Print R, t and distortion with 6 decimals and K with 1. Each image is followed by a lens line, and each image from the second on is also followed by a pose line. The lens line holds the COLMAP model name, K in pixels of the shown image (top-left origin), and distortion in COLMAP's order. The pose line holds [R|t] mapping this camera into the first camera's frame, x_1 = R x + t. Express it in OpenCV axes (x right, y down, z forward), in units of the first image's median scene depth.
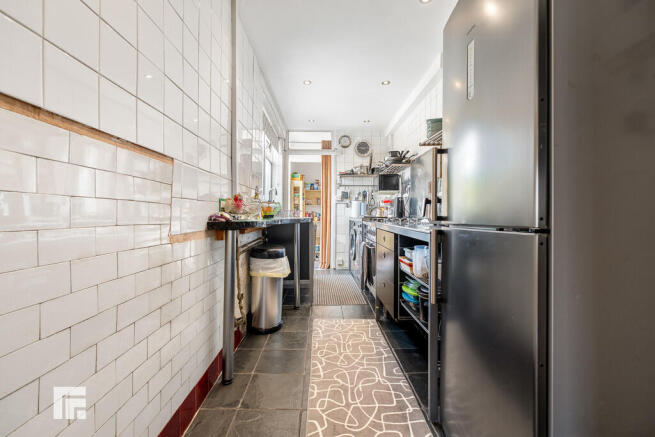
lens RADIAL K [[280.4, 0, 326.8], [0, 280.4, 219.1], [0, 0, 1]] dist [-0.003487, -0.000375]
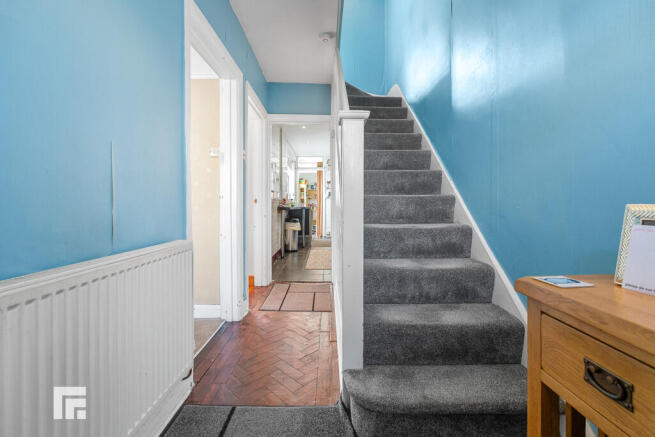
lens RADIAL K [[280.4, 0, 327.7], [0, 280.4, 213.6], [0, 0, 1]] dist [-0.003487, -0.000375]
pose [[0.999957, -0.001376, -0.009202, 0.064675], [0.001503, 0.999904, 0.013743, 0.012867], [0.009182, -0.013757, 0.999863, -0.741830]]
